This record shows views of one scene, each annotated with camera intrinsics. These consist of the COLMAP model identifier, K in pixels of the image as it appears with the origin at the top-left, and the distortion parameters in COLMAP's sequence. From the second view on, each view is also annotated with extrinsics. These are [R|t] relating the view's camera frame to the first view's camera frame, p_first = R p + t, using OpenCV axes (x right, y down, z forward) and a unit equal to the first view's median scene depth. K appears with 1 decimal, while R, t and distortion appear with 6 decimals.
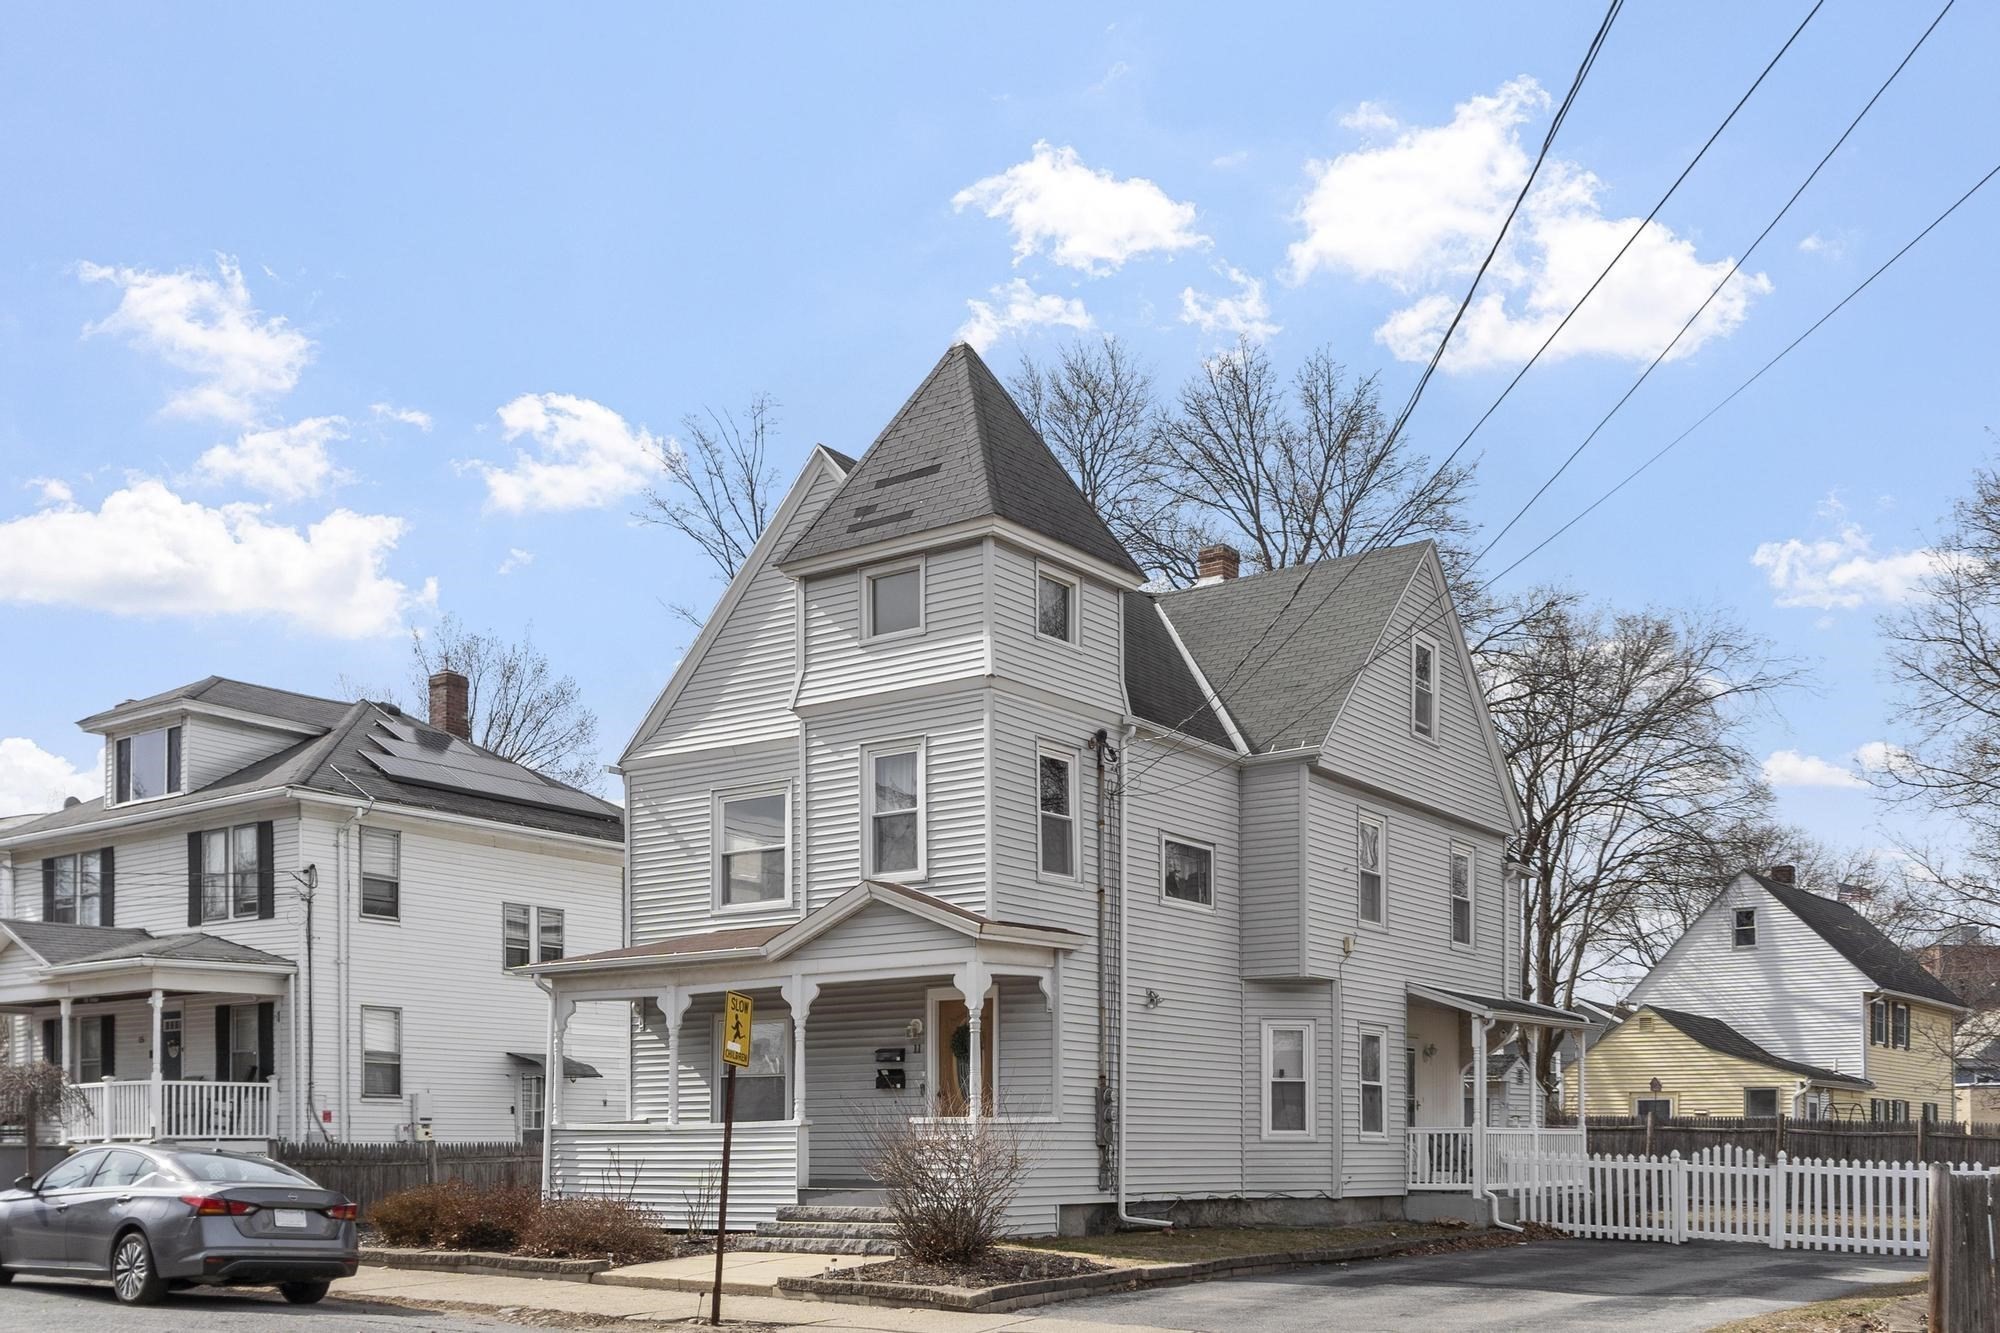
lens RADIAL K [[2361.1, 0, 993.6], [0, 2361.1, 657.6], [0, 0, 1]] dist [0.010277, 0.000000]
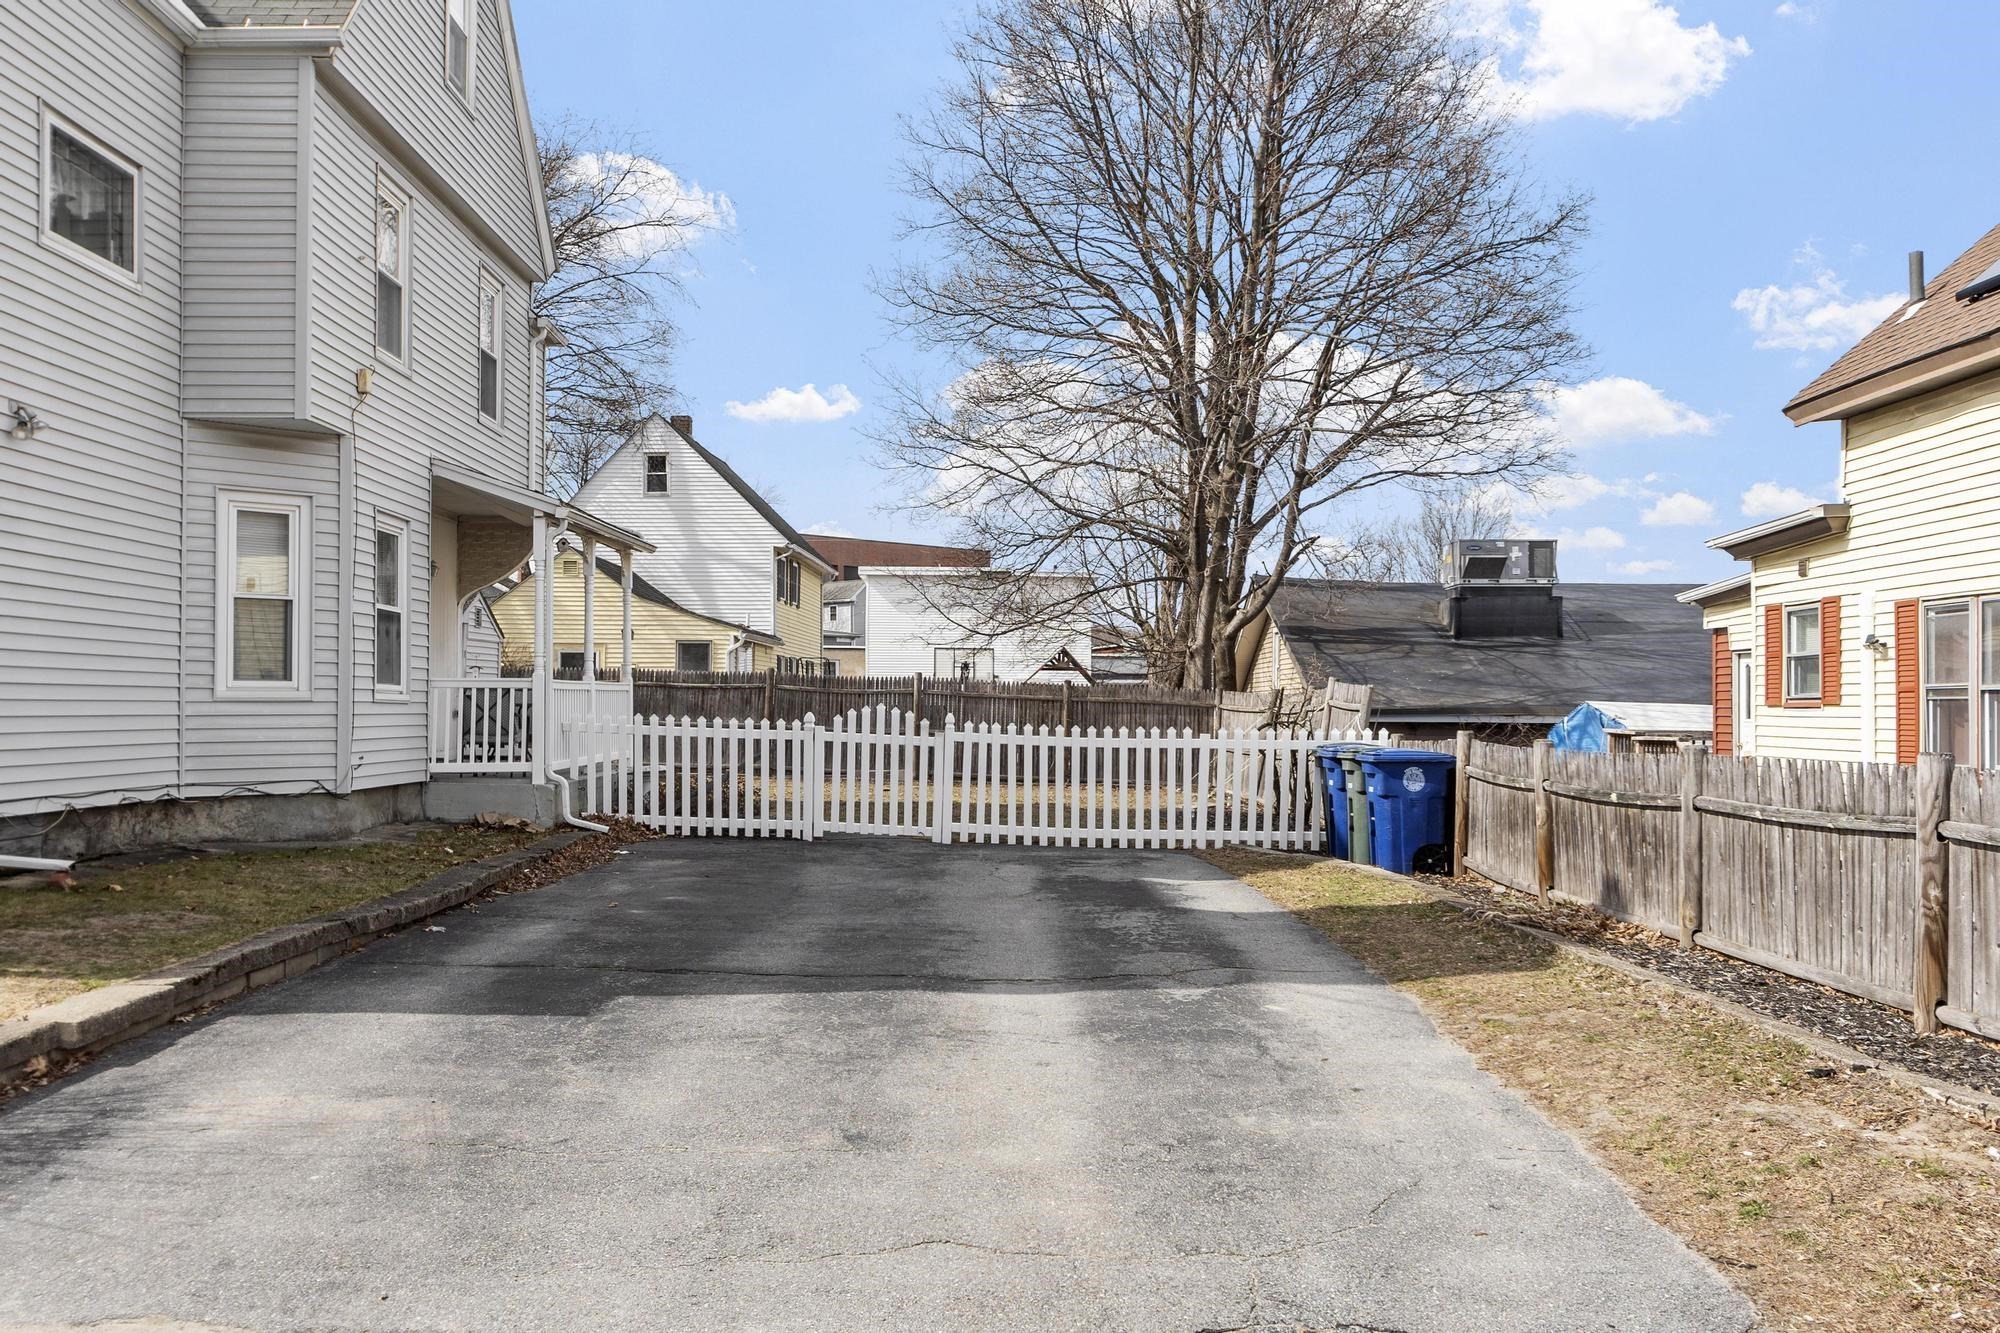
lens RADIAL K [[1930.5, 0, 1008.9], [0, 1930.5, 676.2], [0, 0, 1]] dist [0.008716, 0.000000]
pose [[0.826587, 0.010347, 0.562714, 0.009040], [-0.117149, 0.981095, 0.154044, 0.102353], [-0.550481, -0.193252, 0.812172, 0.503616]]
